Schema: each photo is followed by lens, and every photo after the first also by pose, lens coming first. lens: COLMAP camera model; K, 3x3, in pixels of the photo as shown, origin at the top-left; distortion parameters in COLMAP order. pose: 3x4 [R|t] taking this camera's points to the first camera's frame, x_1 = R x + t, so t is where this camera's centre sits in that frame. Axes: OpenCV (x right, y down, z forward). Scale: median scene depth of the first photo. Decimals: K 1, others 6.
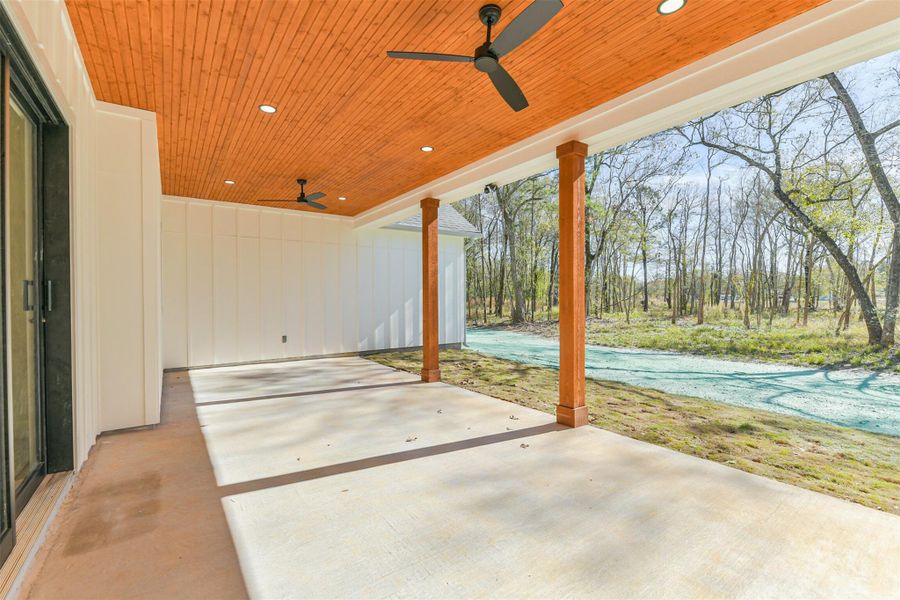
lens RADIAL K [[386.5, 0, 452.3], [0, 386.5, 306.4], [0, 0, 1]] dist [0.027691, -0.012423]
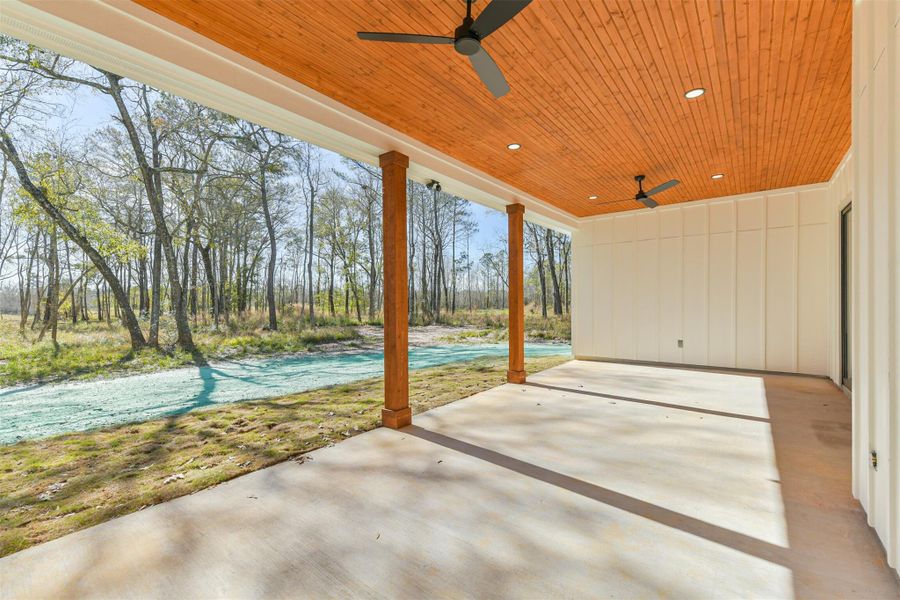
lens RADIAL K [[399.1, 0, 450.0], [0, 399.1, 318.5], [0, 0, 1]] dist [-0.000792, -0.000112]
pose [[-0.281755, -0.009264, 0.959442, -0.941538], [0.014788, 0.999793, 0.013996, -0.012781], [-0.959373, 0.018132, -0.281559, 1.422684]]
